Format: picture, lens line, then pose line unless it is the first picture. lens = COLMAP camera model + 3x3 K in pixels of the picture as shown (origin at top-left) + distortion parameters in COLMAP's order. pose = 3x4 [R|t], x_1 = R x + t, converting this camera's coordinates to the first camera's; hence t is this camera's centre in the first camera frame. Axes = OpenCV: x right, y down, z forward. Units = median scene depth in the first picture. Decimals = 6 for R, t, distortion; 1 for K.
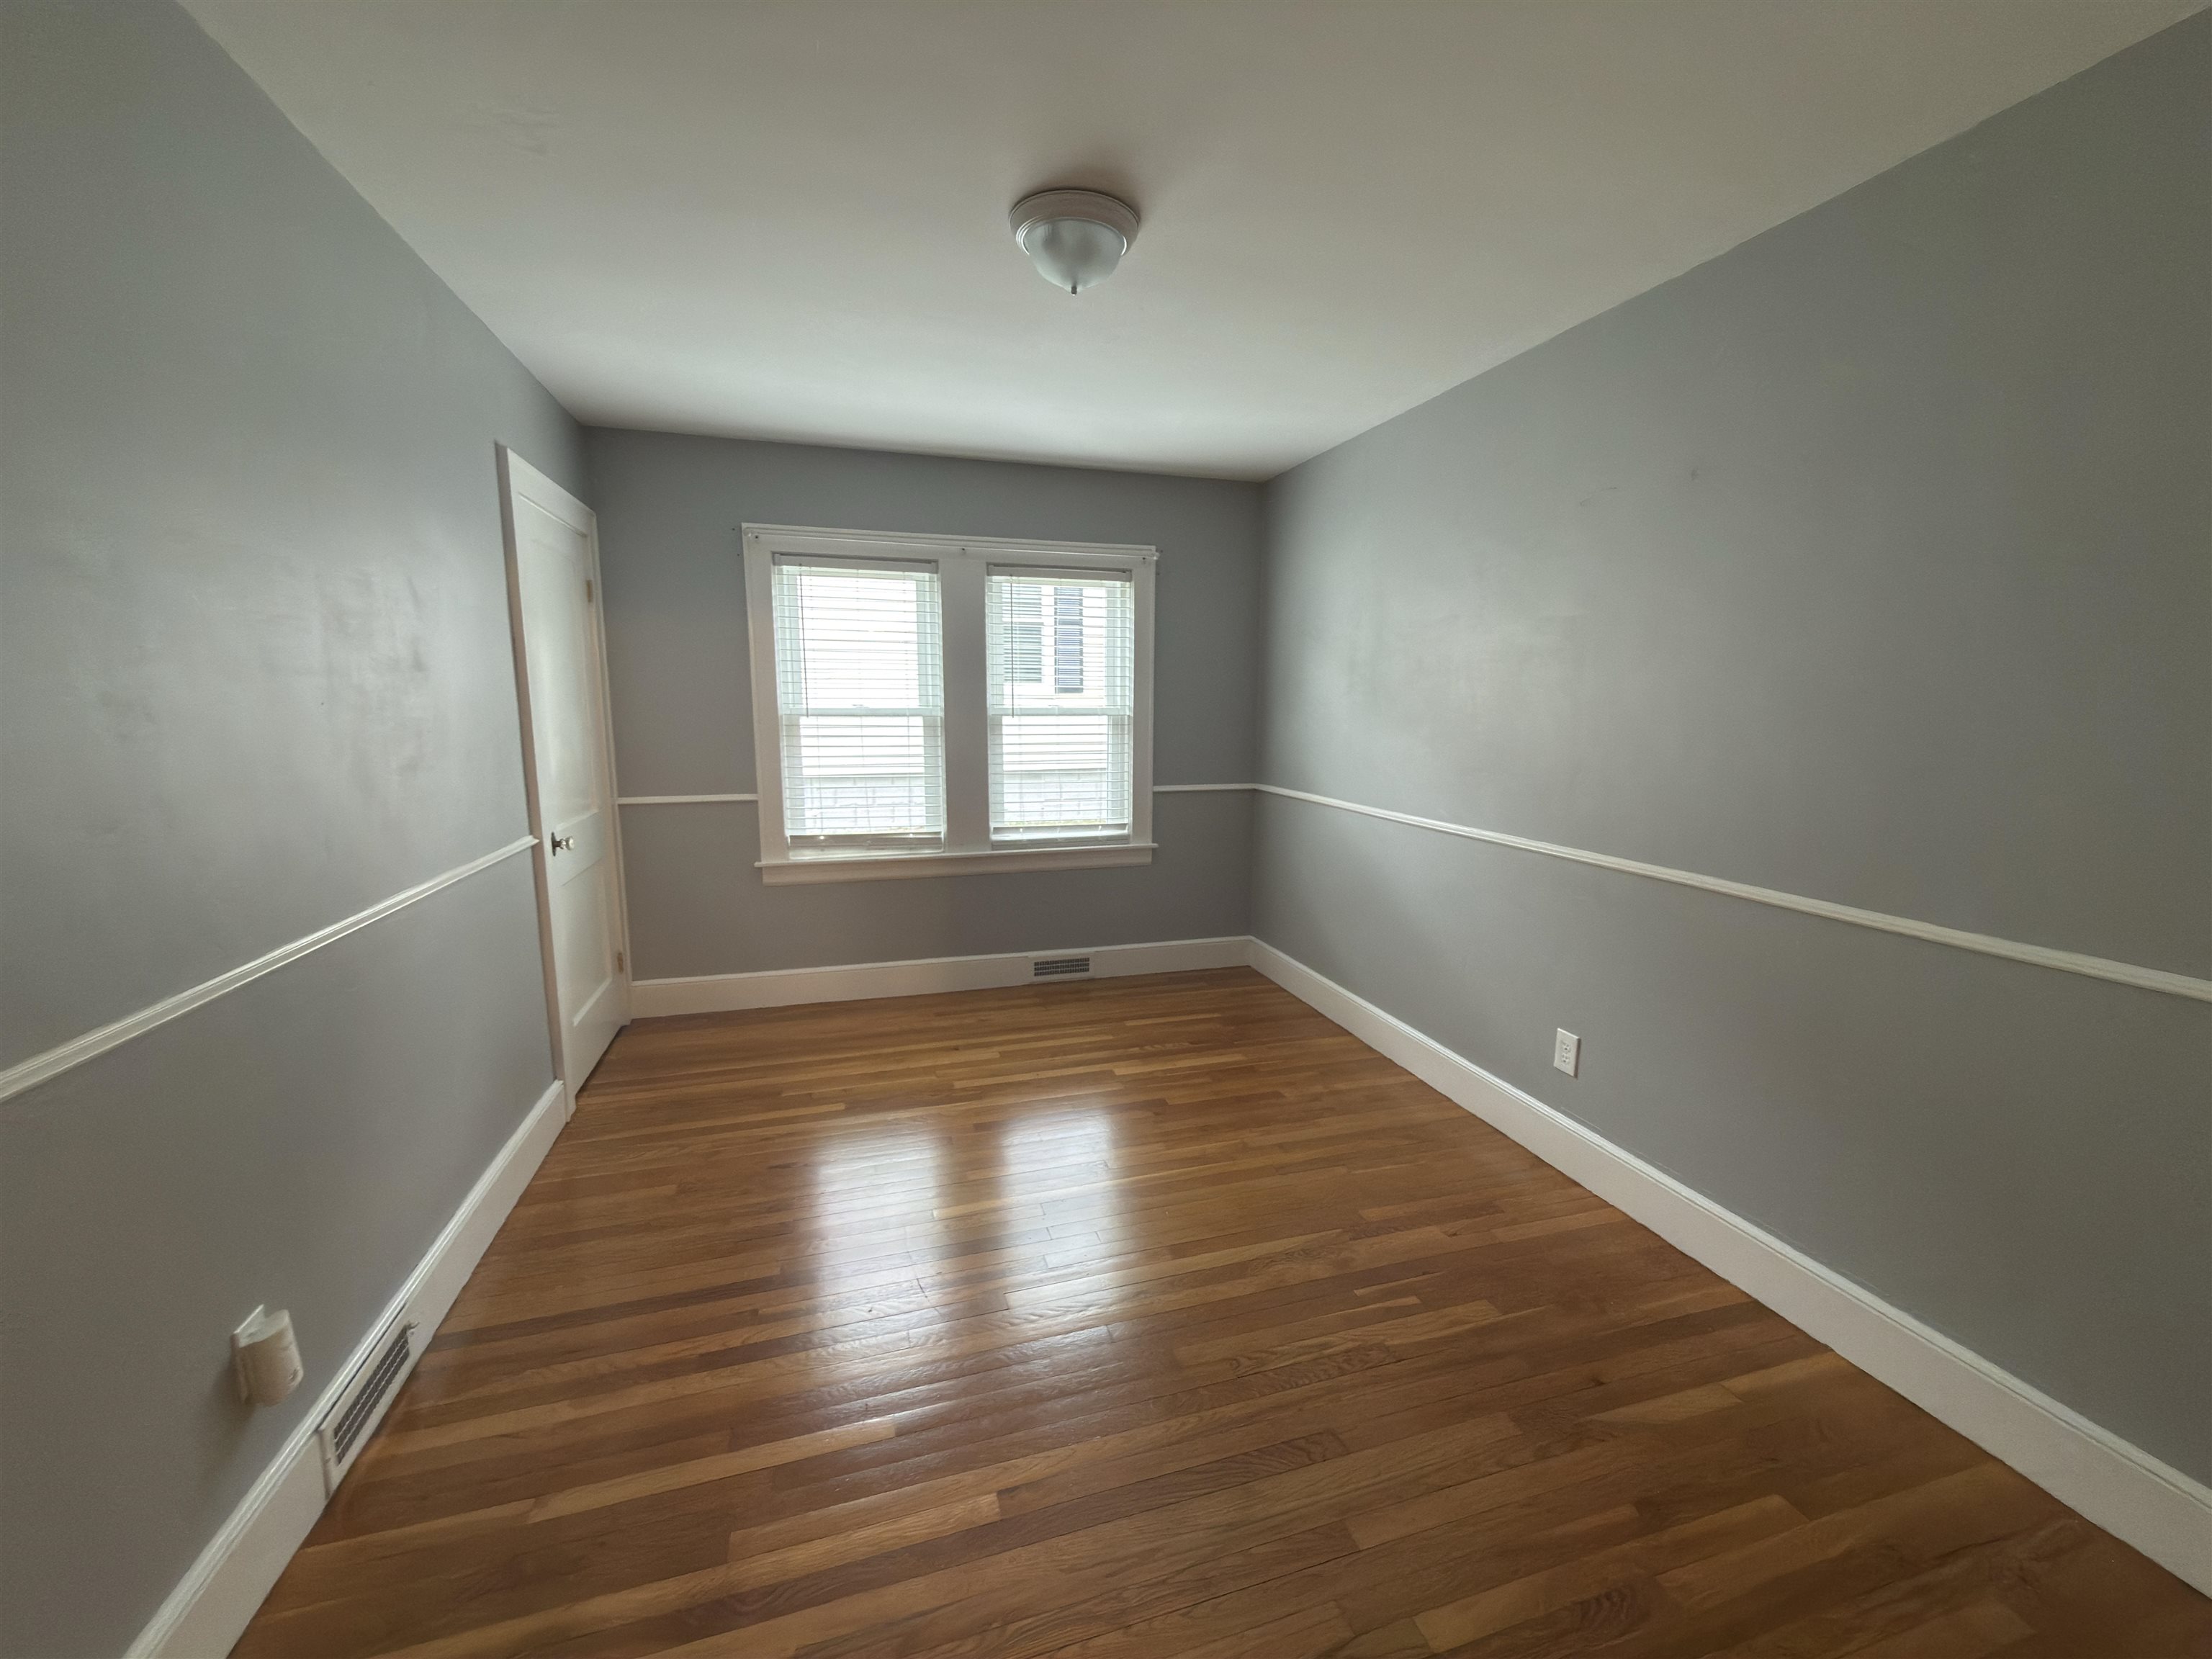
lens RADIAL K [[884.8, 0, 1108.4], [0, 884.8, 826.5], [0, 0, 1]] dist [0.000115, -0.000339]
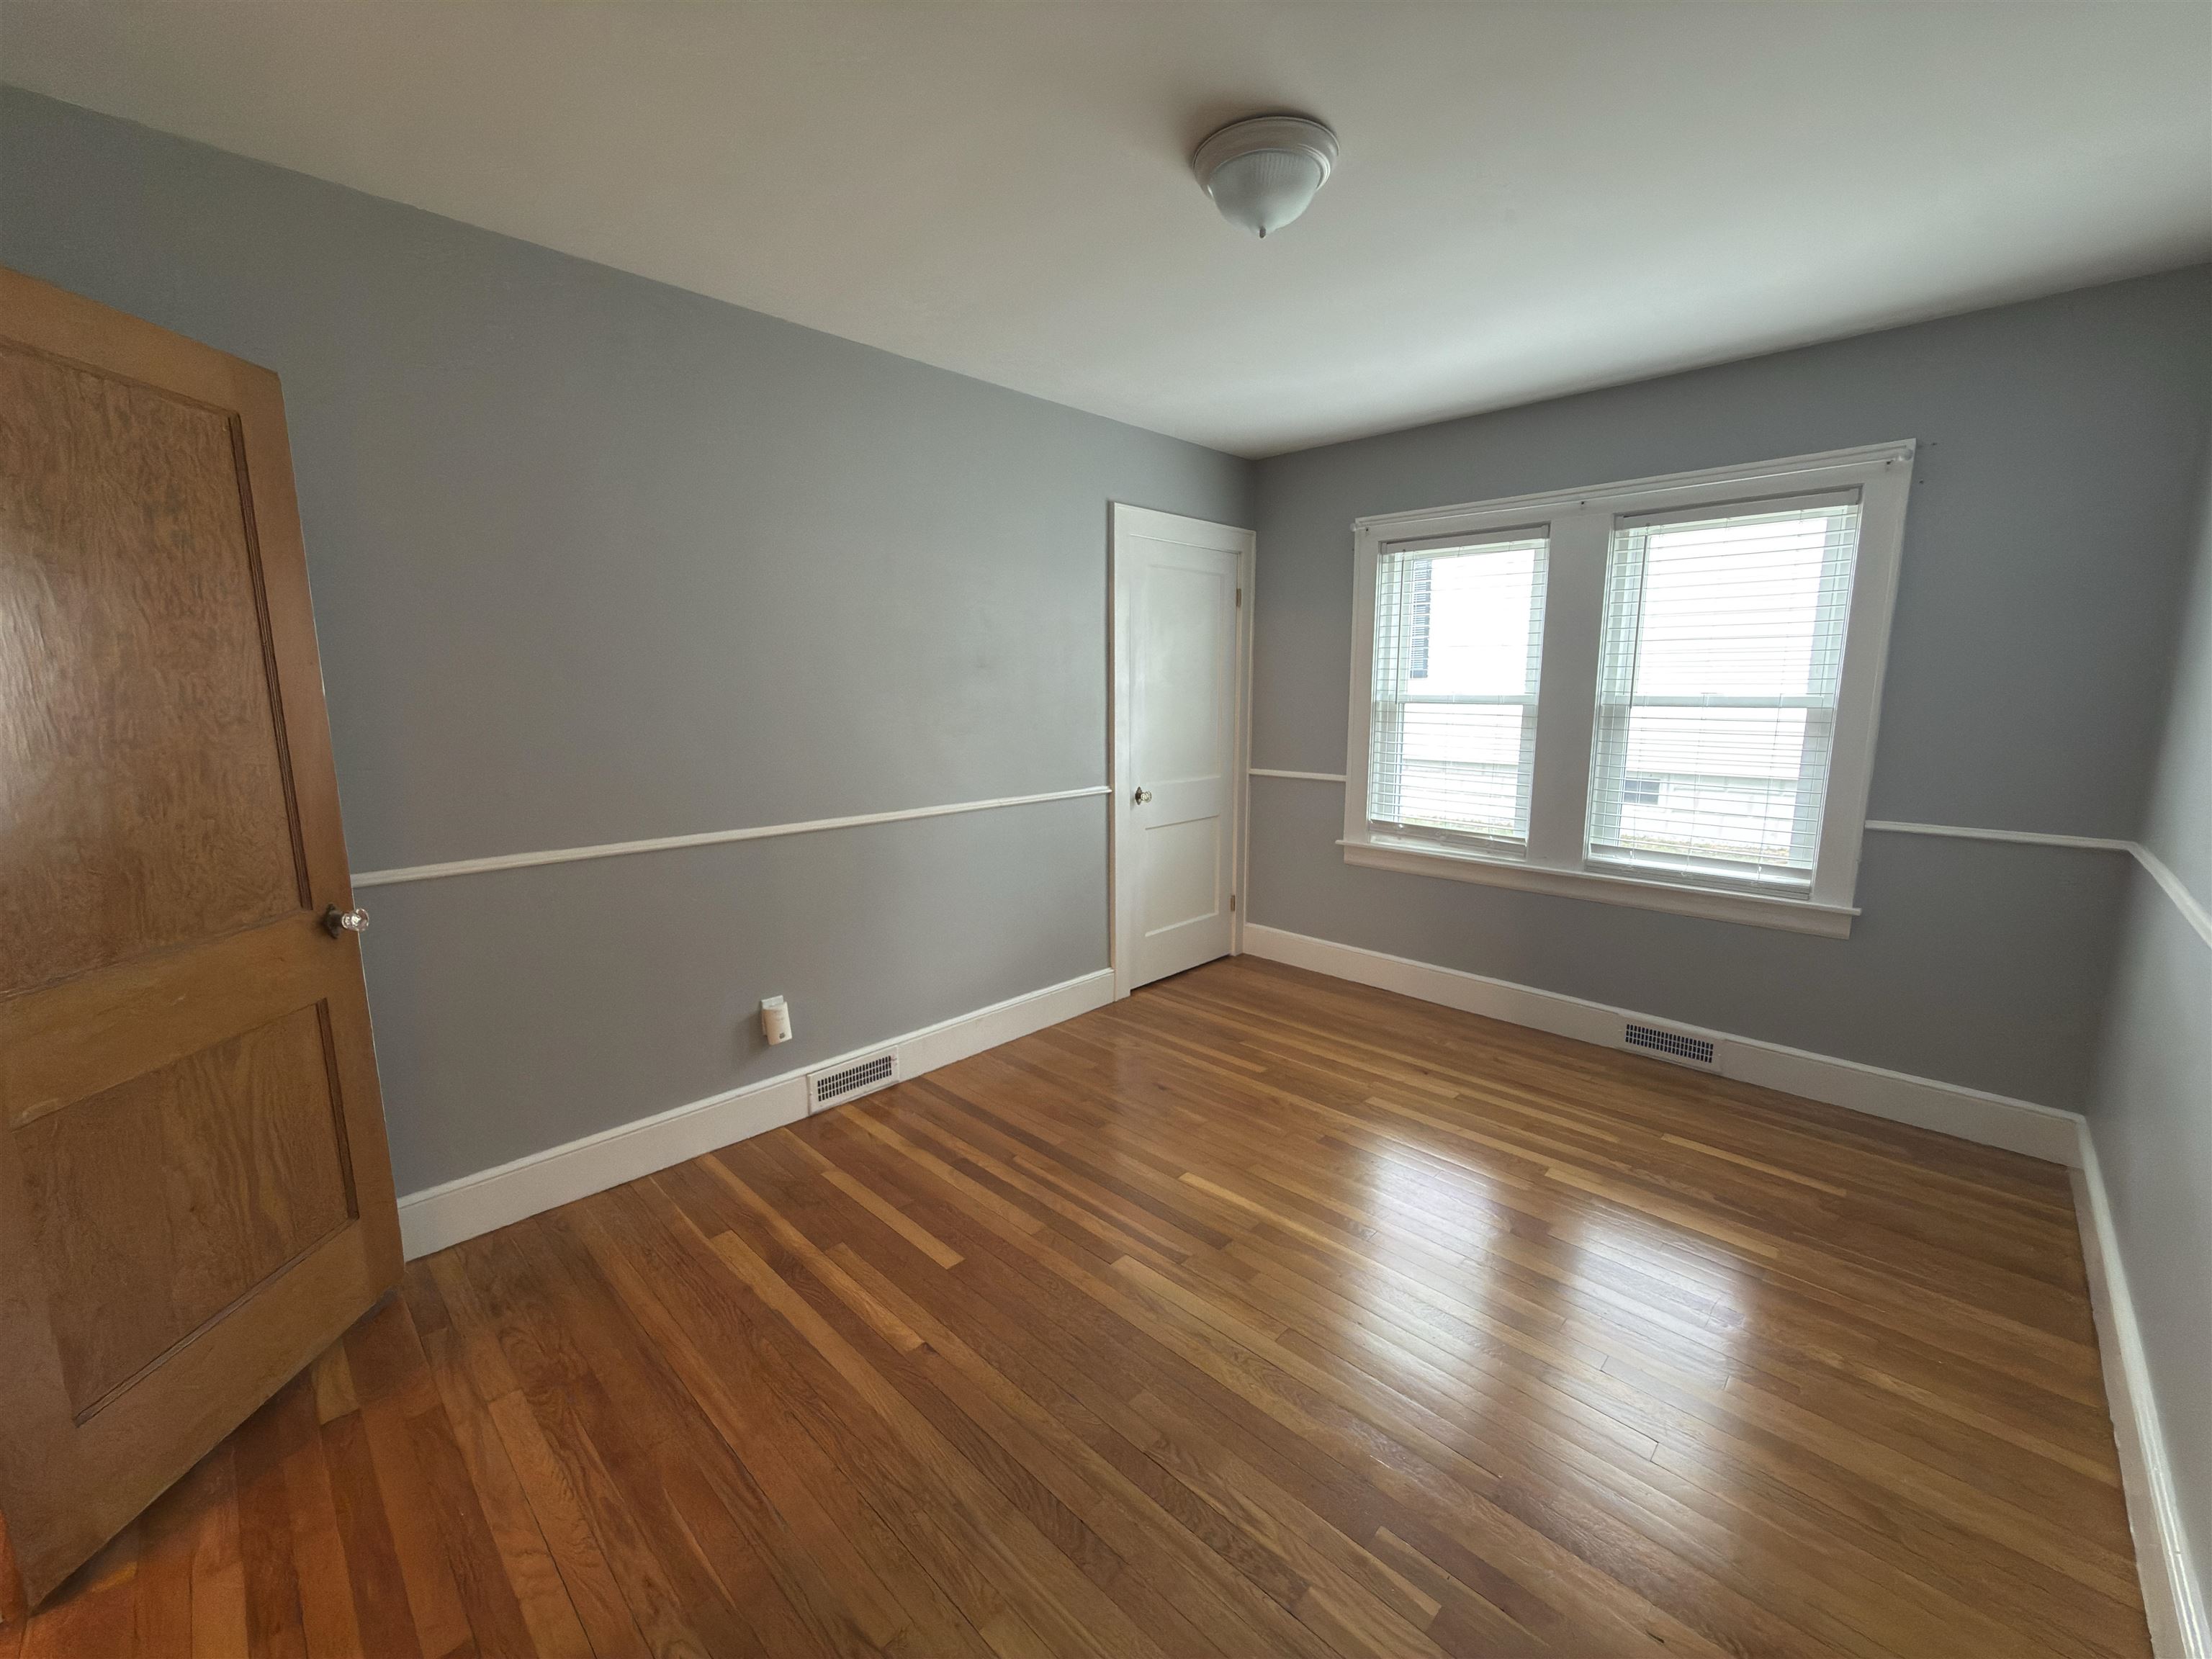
lens RADIAL K [[884.8, 0, 1108.4], [0, 884.8, 826.5], [0, 0, 1]] dist [0.000115, -0.000339]
pose [[0.483257, 0.134607, -0.865069, 0.376999], [-0.122811, 0.988762, 0.085248, -0.031044], [0.866822, 0.065044, 0.494357, 0.229079]]
